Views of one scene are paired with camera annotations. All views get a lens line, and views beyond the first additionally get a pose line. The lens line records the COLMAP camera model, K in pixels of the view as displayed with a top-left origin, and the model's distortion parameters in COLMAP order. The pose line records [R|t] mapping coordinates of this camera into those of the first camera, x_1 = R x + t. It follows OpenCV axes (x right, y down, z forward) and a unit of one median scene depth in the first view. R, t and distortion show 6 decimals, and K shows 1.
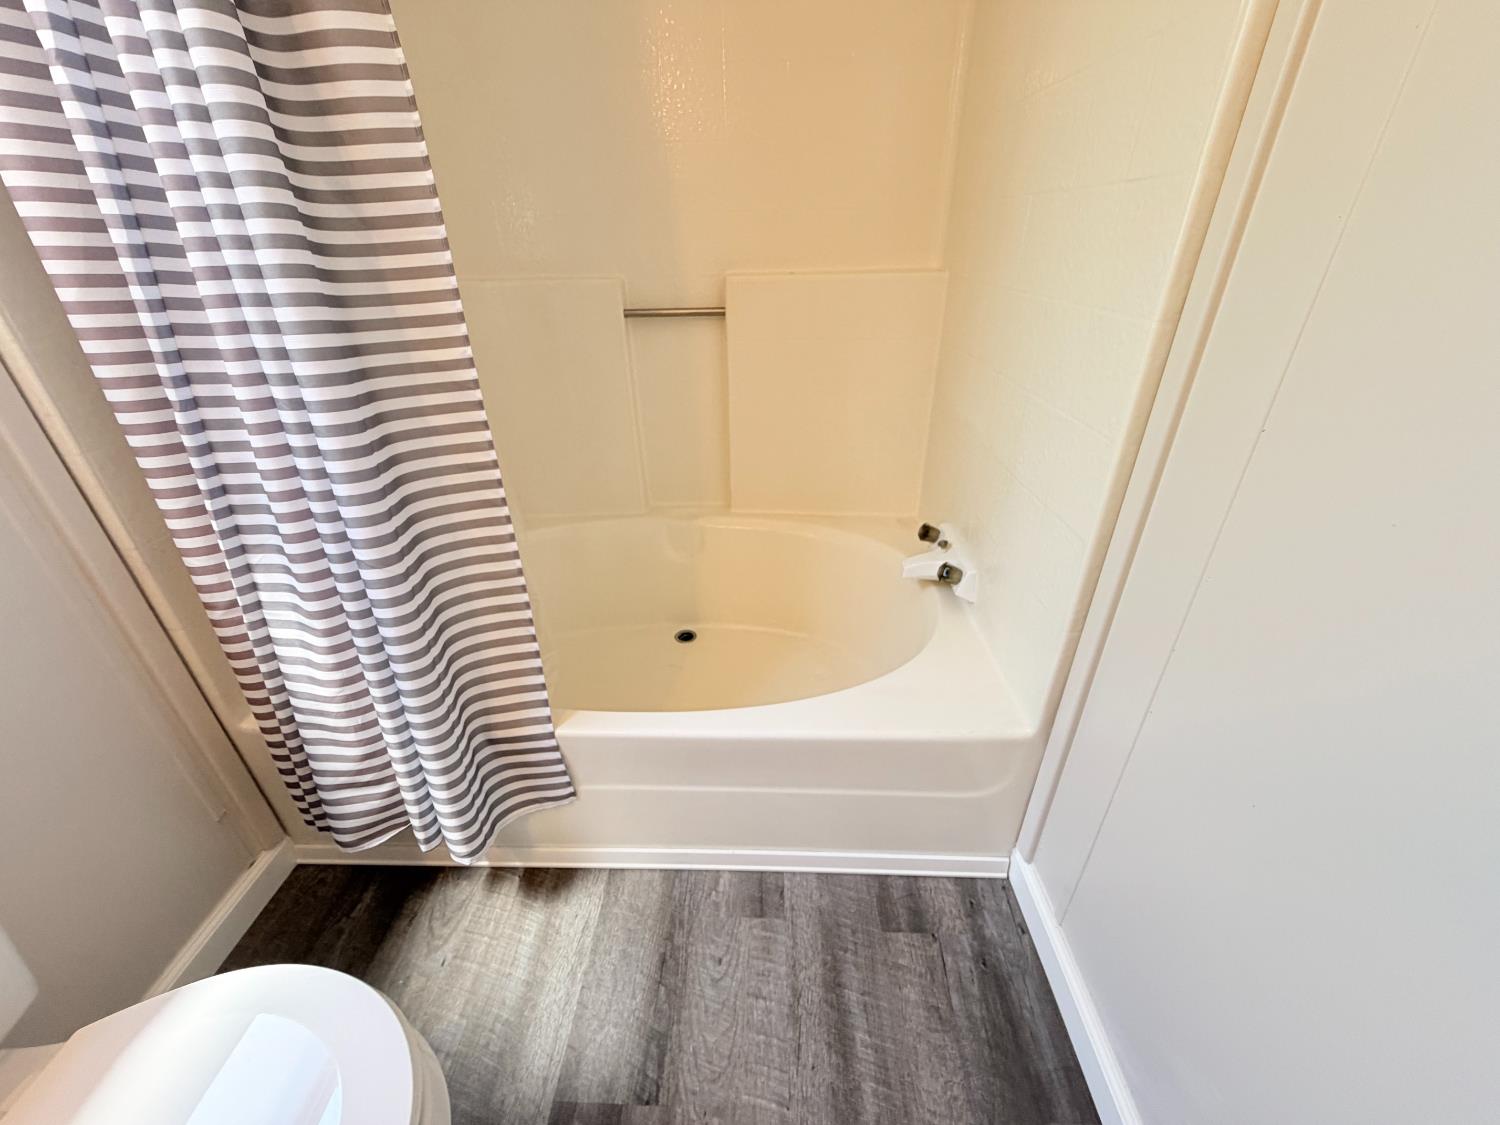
lens RADIAL K [[600.2, 0, 747.1], [0, 600.2, 569.0], [0, 0, 1]] dist [-0.000964, 0.000815]
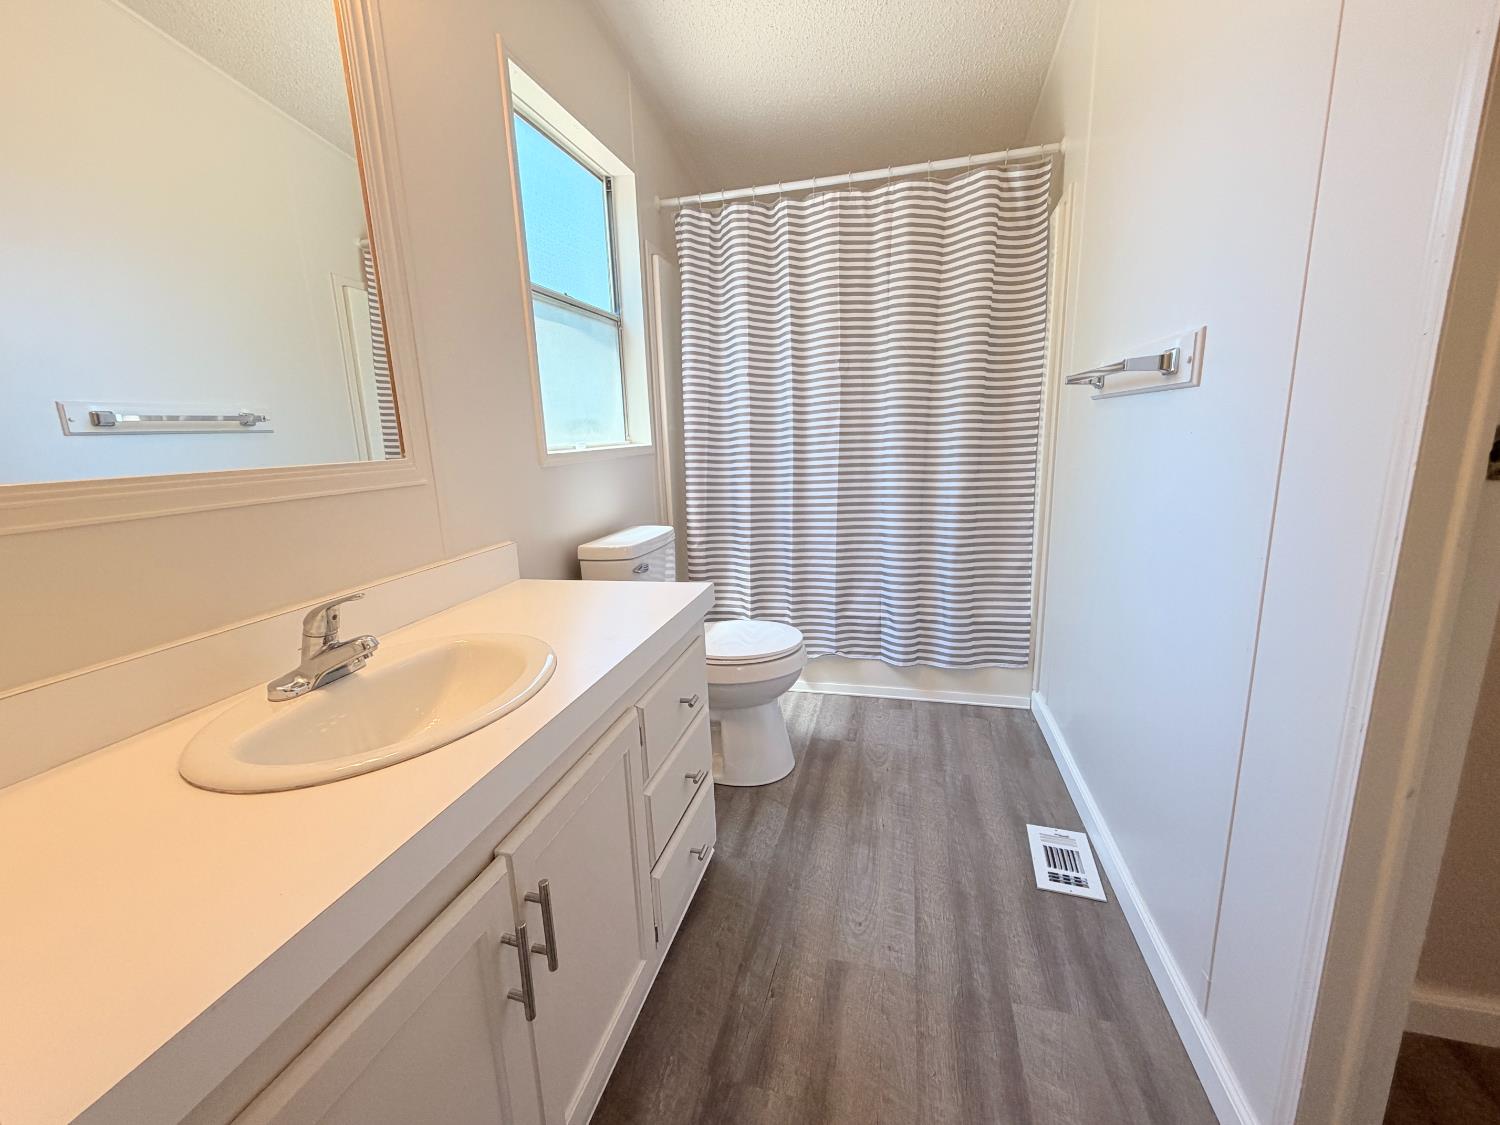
lens RADIAL K [[600.2, 0, 749.7], [0, 600.2, 561.5], [0, 0, 1]] dist [-0.000964, 0.000815]
pose [[0.975941, 0.029119, -0.216081, -0.052387], [-0.093593, 0.951040, -0.294557, 0.777156], [0.196924, 0.307694, 0.930884, -1.232523]]
